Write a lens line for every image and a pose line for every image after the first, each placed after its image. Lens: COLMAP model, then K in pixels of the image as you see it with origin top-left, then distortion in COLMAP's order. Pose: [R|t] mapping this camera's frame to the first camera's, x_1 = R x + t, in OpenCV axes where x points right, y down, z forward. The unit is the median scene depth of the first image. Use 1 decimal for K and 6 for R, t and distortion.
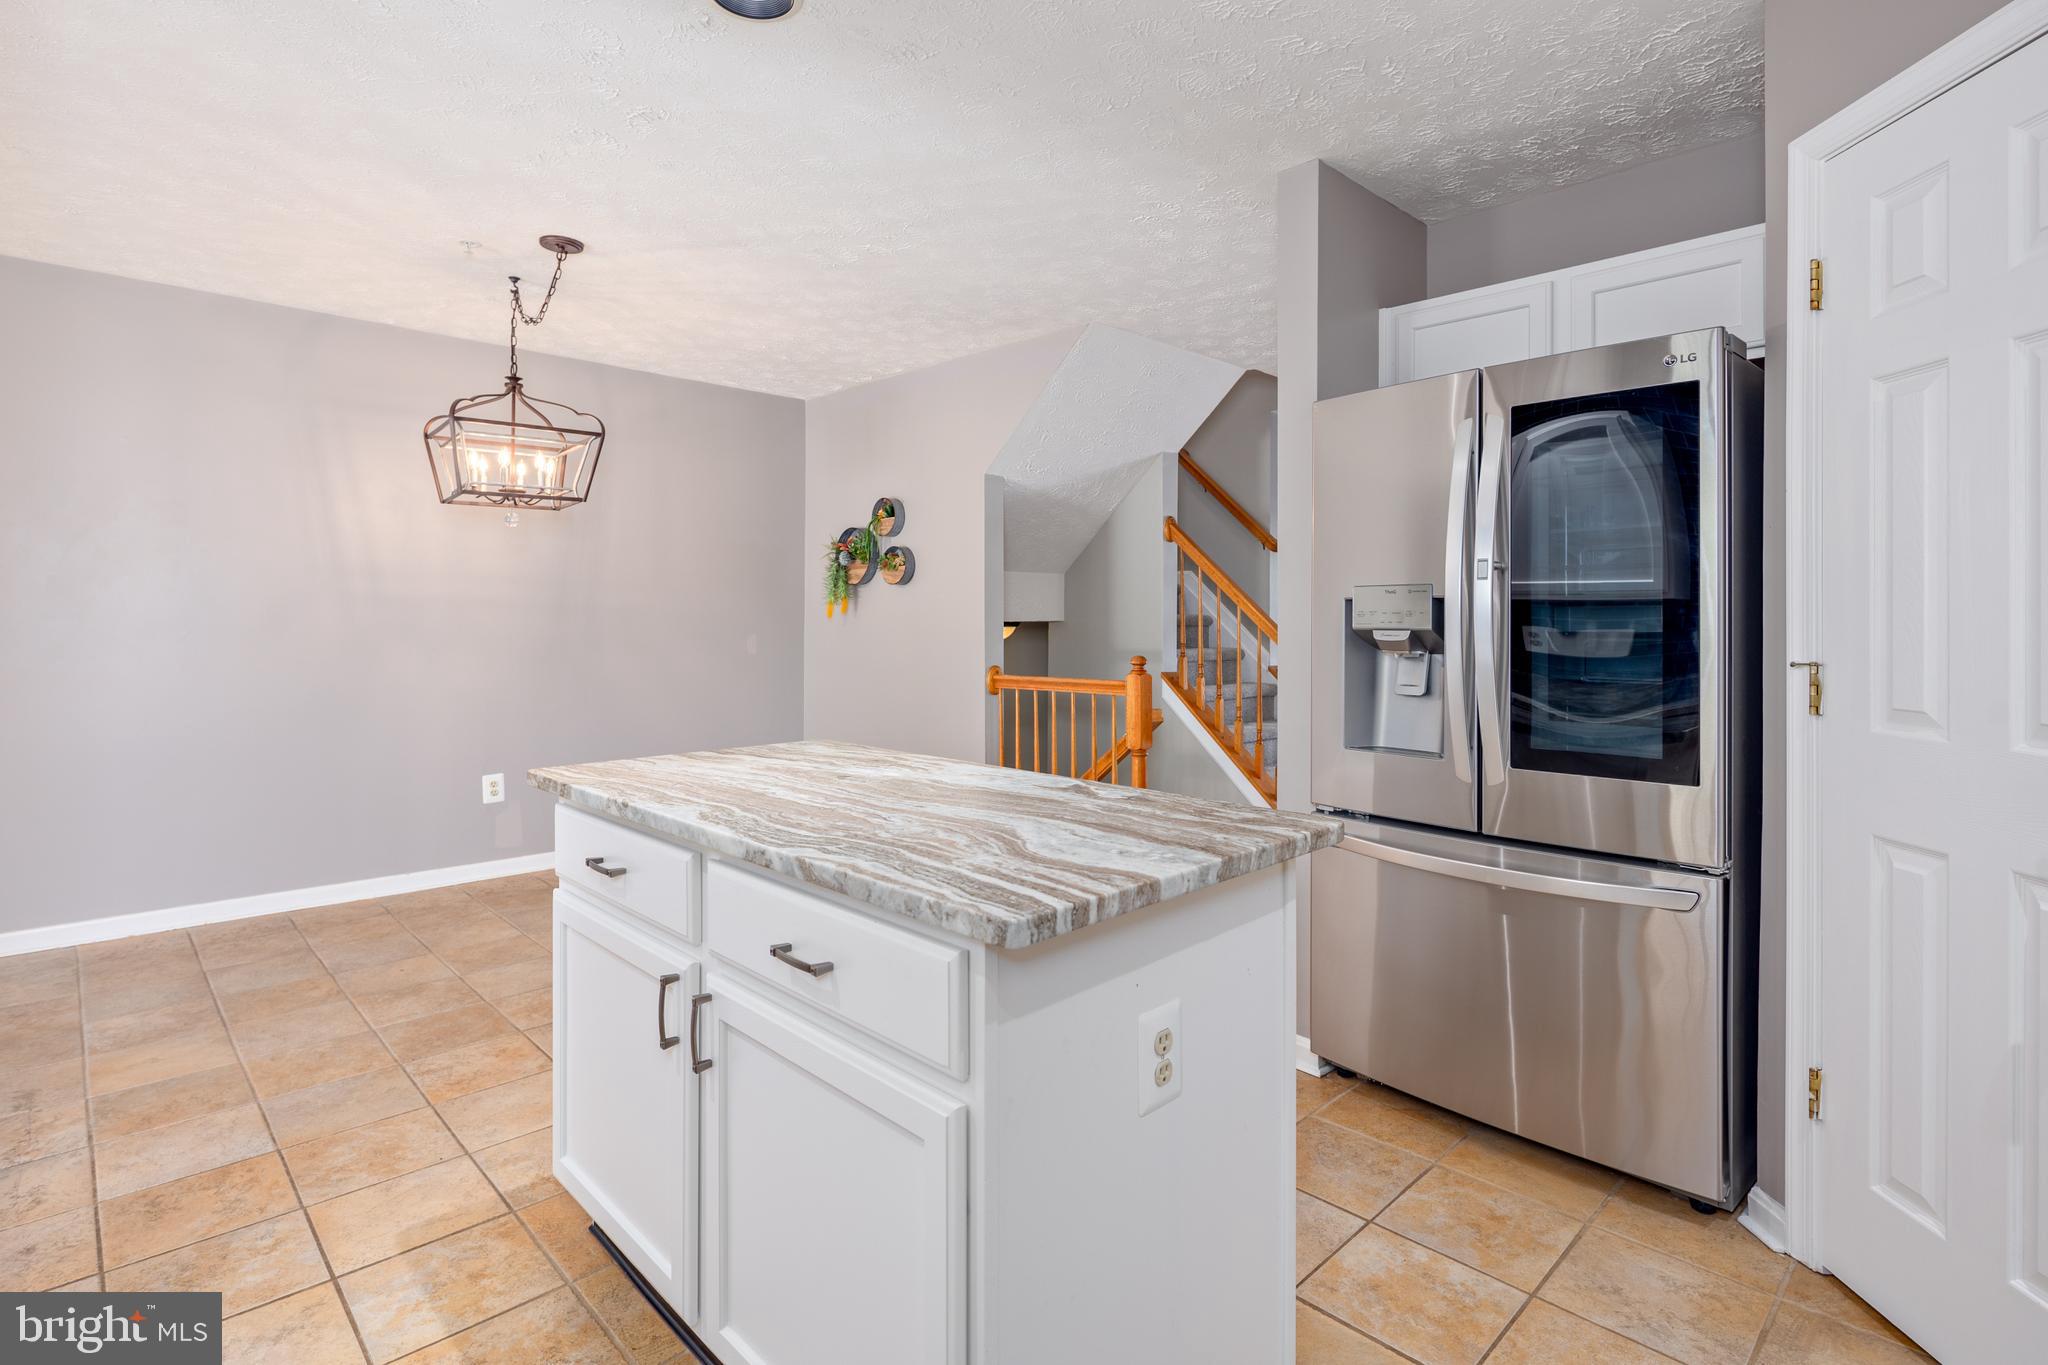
lens RADIAL K [[992.1, 0, 1029.2], [0, 992.1, 615.3], [0, 0, 1]] dist [0.001017, -0.004613]
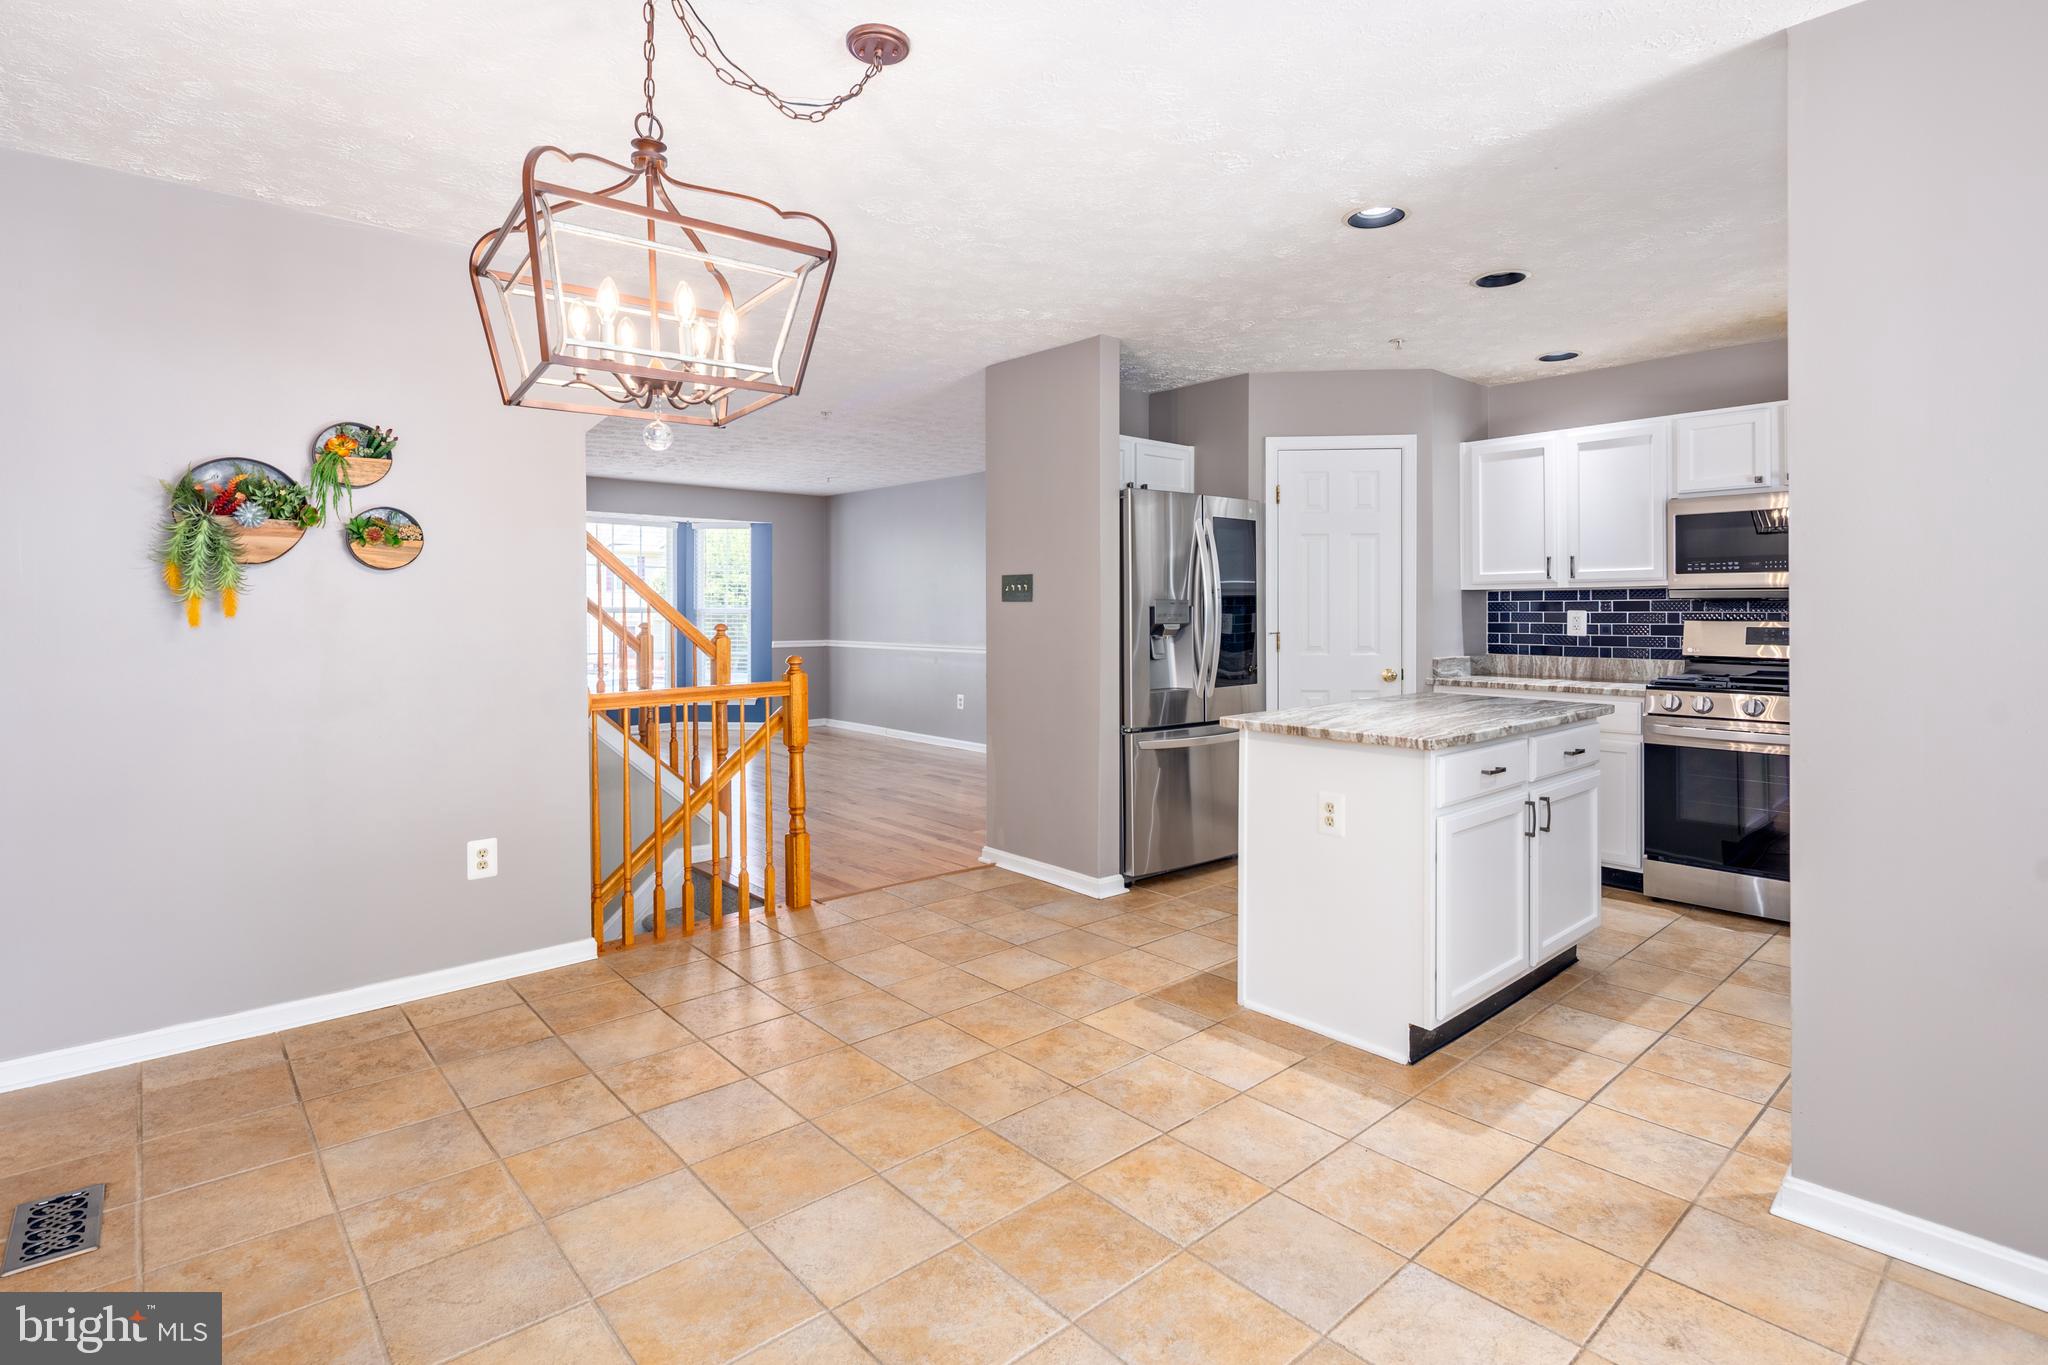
lens RADIAL K [[992.1, 0, 1010.1], [0, 992.1, 609.2], [0, 0, 1]] dist [0.001017, -0.004613]
pose [[0.061682, -0.004115, 0.998087, -1.853605], [-0.000982, 0.999991, 0.004184, -0.023065], [-0.998095, -0.001239, 0.061678, 1.472436]]
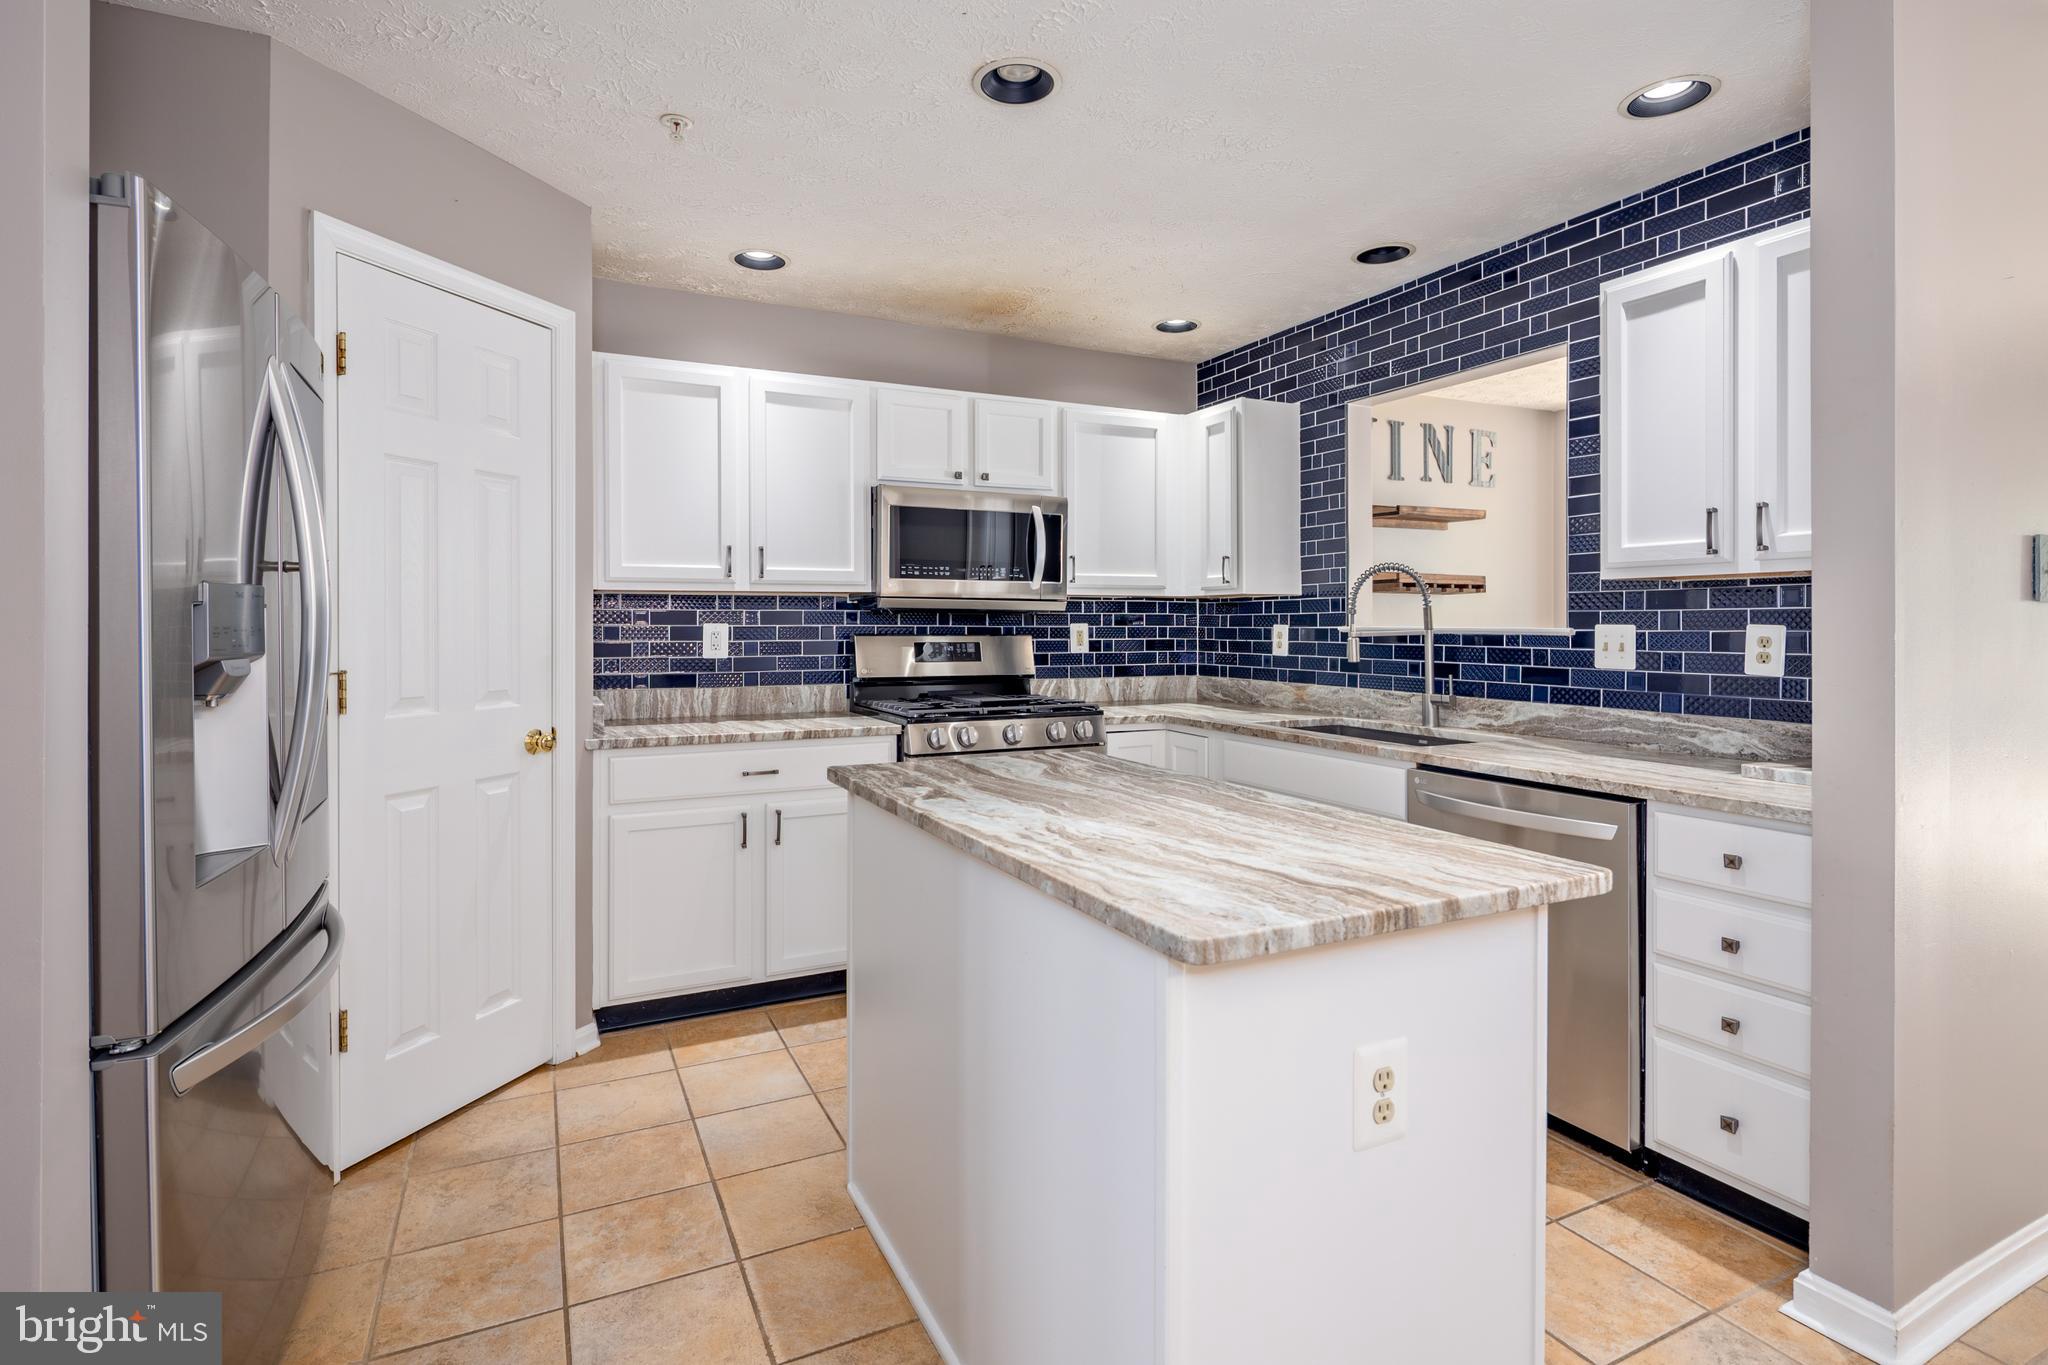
lens RADIAL K [[992.1, 0, 1026.1], [0, 992.1, 625.7], [0, 0, 1]] dist [0.001017, -0.004613]
pose [[-0.949888, -0.003643, 0.312569, -0.335744], [-0.004356, 0.999989, -0.001581, -0.005944], [-0.312560, -0.002863, -0.949894, 1.753830]]
